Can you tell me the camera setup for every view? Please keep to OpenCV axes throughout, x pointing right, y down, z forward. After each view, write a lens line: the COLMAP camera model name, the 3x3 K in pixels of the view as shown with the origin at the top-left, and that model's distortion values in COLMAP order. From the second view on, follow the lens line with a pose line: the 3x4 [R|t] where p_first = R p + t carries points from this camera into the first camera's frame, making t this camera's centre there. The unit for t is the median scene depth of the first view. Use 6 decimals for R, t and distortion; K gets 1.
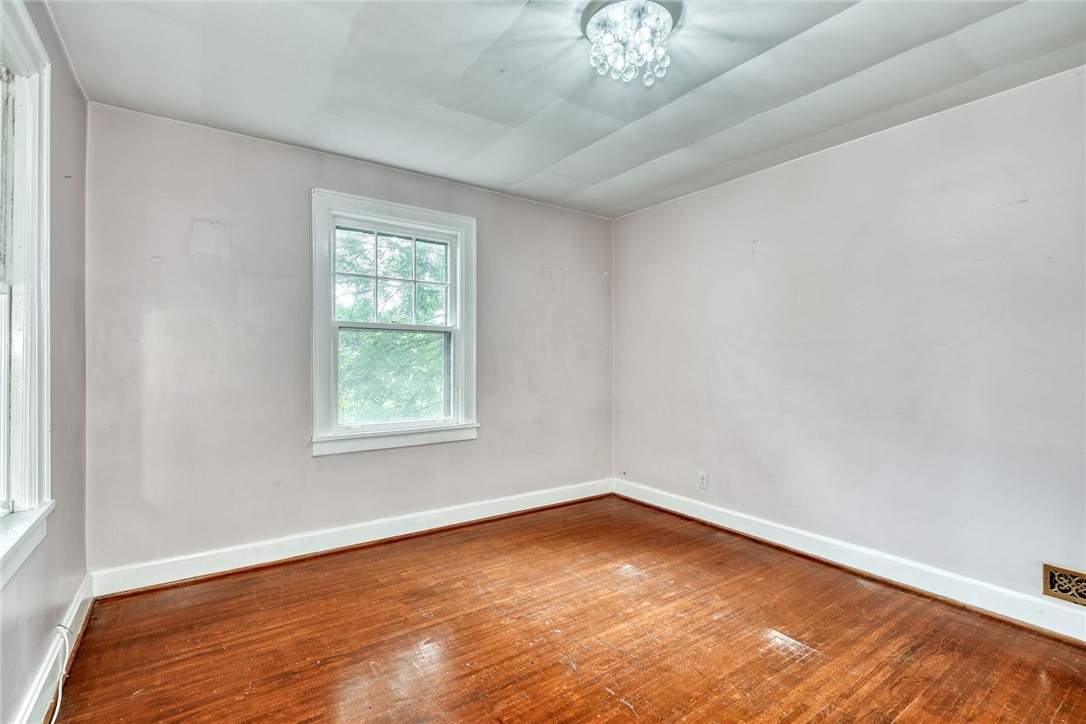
lens RADIAL K [[506.7, 0, 538.3], [0, 506.7, 360.9], [0, 0, 1]] dist [-0.003486, 0.001362]
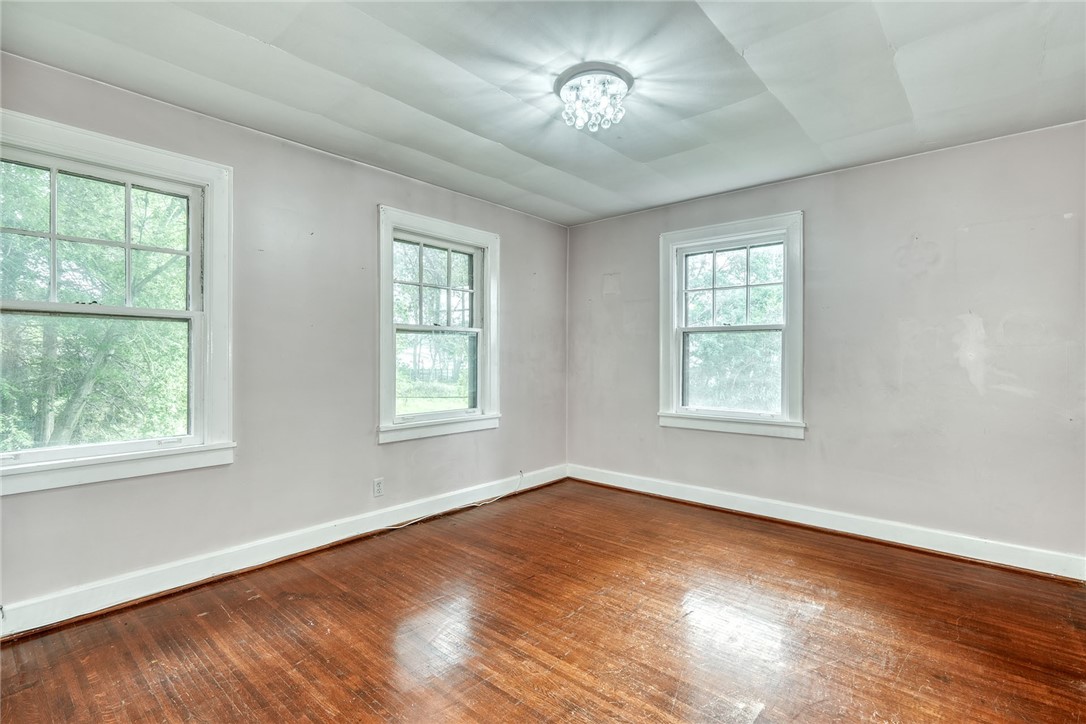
lens RADIAL K [[506.7, 0, 541.9], [0, 506.7, 360.7], [0, 0, 1]] dist [-0.003486, 0.001362]
pose [[0.229772, 0.006669, -0.973222, 0.834694], [-0.005205, 0.999971, 0.005623, 0.002599], [0.973231, 0.003774, 0.229800, 0.358140]]
